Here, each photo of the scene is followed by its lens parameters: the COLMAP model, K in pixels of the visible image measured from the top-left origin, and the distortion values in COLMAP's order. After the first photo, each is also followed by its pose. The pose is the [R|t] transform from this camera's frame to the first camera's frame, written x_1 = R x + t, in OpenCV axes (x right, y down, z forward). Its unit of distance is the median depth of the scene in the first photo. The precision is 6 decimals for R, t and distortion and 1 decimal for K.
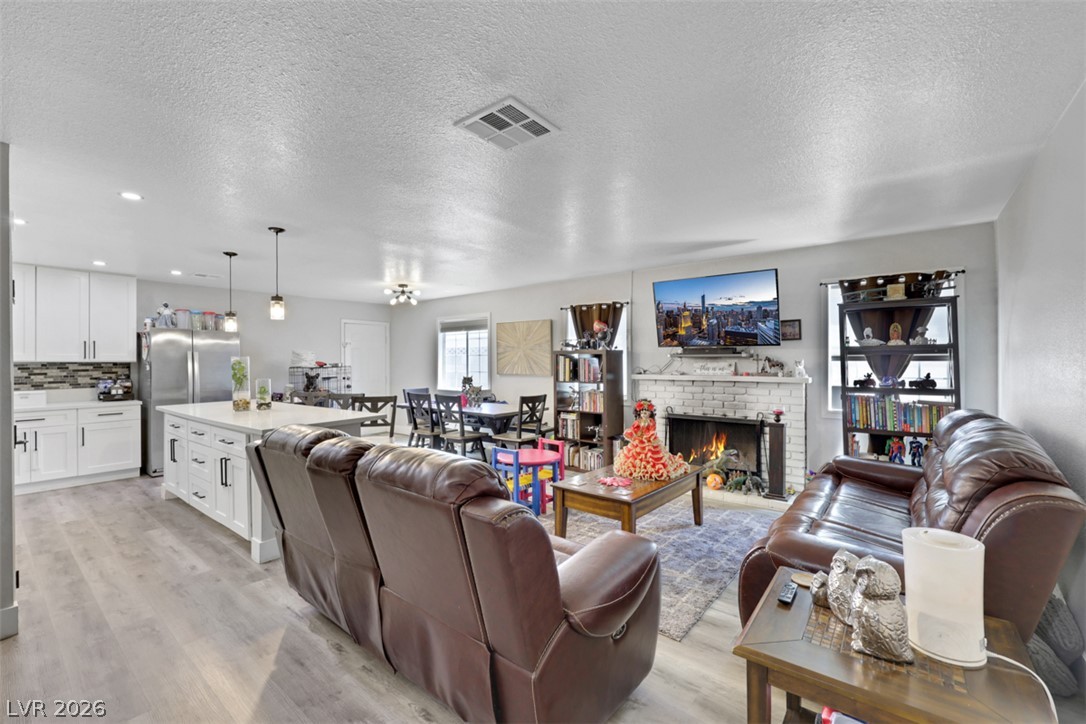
lens RADIAL K [[454.7, 0, 544.4], [0, 454.7, 360.6], [0, 0, 1]] dist [-0.002604, 0.001165]
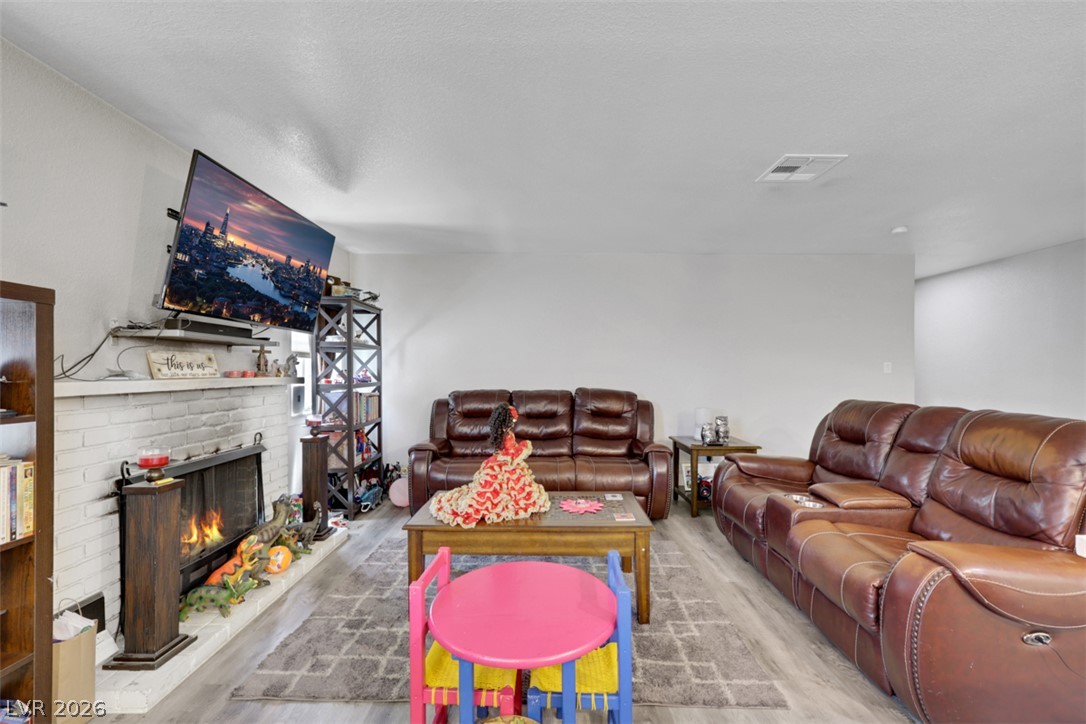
lens RADIAL K [[454.7, 0, 545.5], [0, 454.7, 369.7], [0, 0, 1]] dist [-0.002604, 0.001165]
pose [[-0.629632, 0.006495, 0.776866, -0.240175], [0.002338, 0.999976, -0.006465, 0.024633], [-0.776890, -0.002254, -0.629632, 0.912449]]
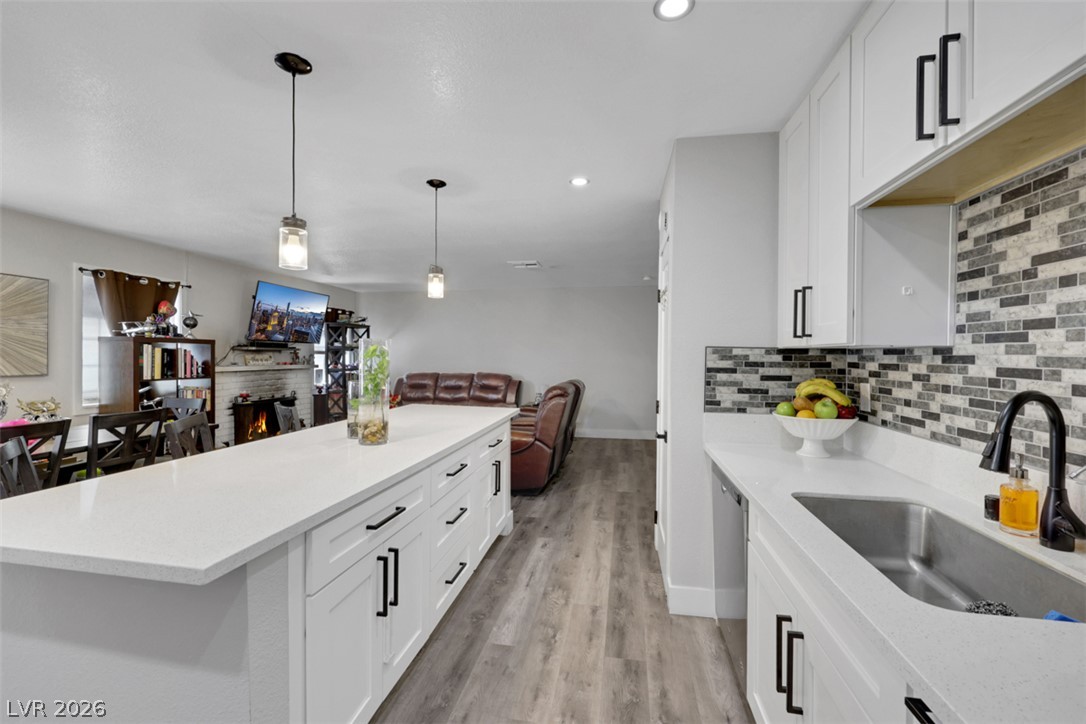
lens RADIAL K [[454.7, 0, 543.0], [0, 454.7, 359.2], [0, 0, 1]] dist [-0.002604, 0.001165]
pose [[-0.474923, -0.003376, 0.880021, -0.934938], [-0.002116, 0.999994, 0.002695, 0.010141], [-0.880025, -0.000583, -0.474927, 0.826681]]
